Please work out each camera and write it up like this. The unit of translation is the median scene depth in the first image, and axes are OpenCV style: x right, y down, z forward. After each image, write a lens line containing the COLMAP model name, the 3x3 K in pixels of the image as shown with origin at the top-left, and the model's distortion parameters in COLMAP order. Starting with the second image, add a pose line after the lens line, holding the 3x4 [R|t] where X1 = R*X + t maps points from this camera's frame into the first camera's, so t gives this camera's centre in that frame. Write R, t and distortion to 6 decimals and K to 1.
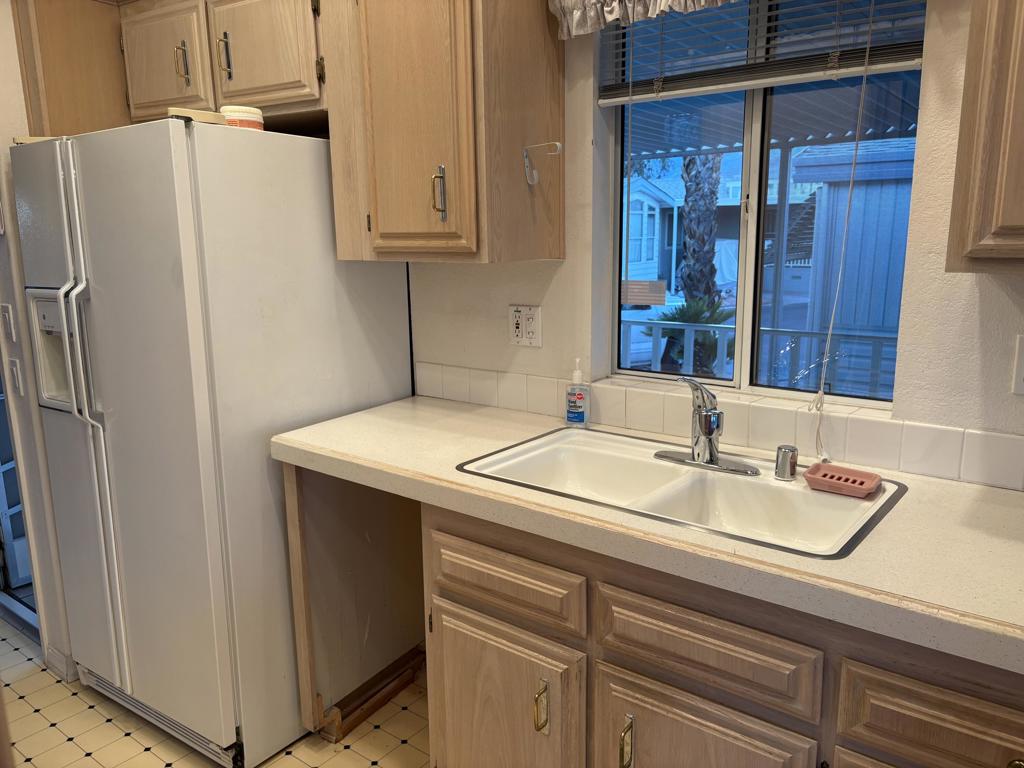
lens RADIAL K [[771.7, 0, 519.9], [0, 771.7, 387.7], [0, 0, 1]] dist [0.042897, -0.047097]
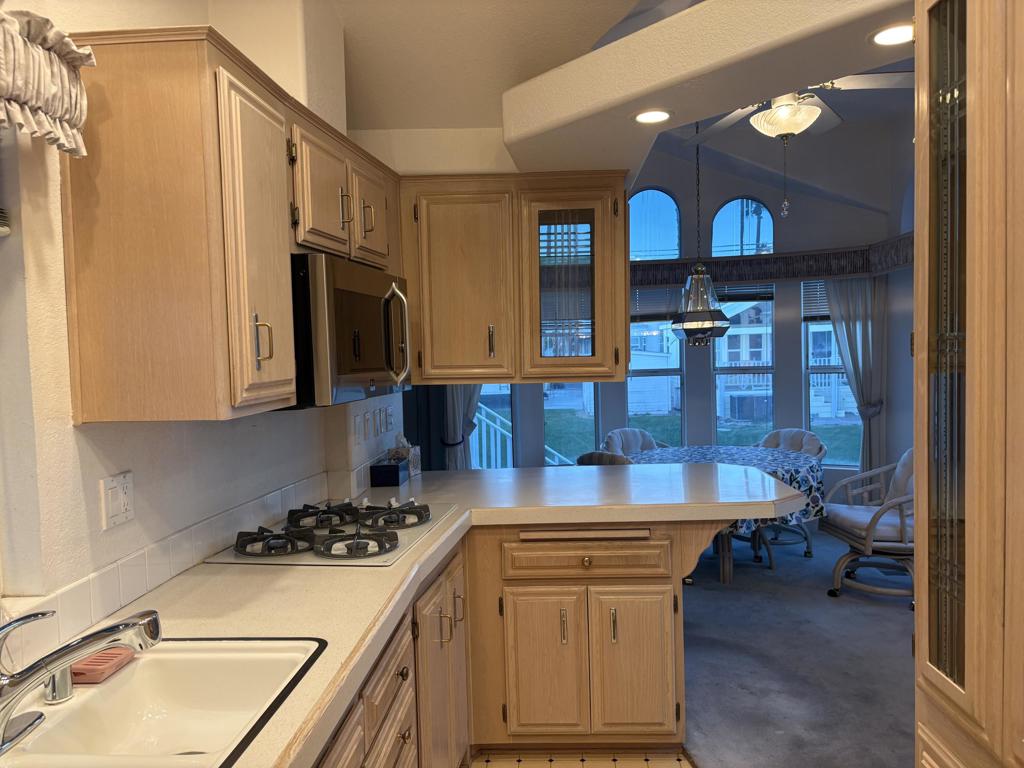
lens RADIAL K [[771.7, 0, 514.0], [0, 771.7, 393.2], [0, 0, 1]] dist [0.042897, -0.047097]
pose [[-0.566663, -0.021285, 0.823675, -0.556485], [0.203406, 0.965112, 0.164877, -0.216272], [-0.798448, 0.260970, -0.542563, 0.917912]]
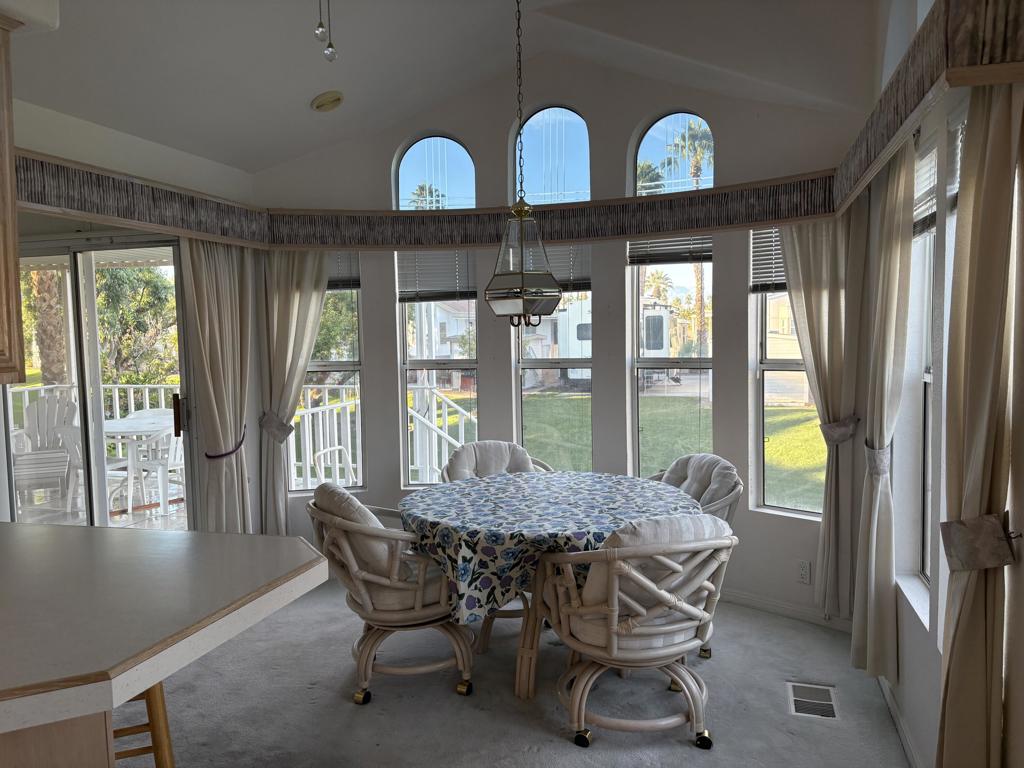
lens RADIAL K [[771.7, 0, 513.1], [0, 771.7, 386.9], [0, 0, 1]] dist [0.042897, -0.047097]
pose [[-0.367027, -0.046511, 0.929047, -0.335100], [0.213106, 0.967982, 0.132649, 0.115497], [-0.905471, 0.246671, -0.345364, -0.521784]]
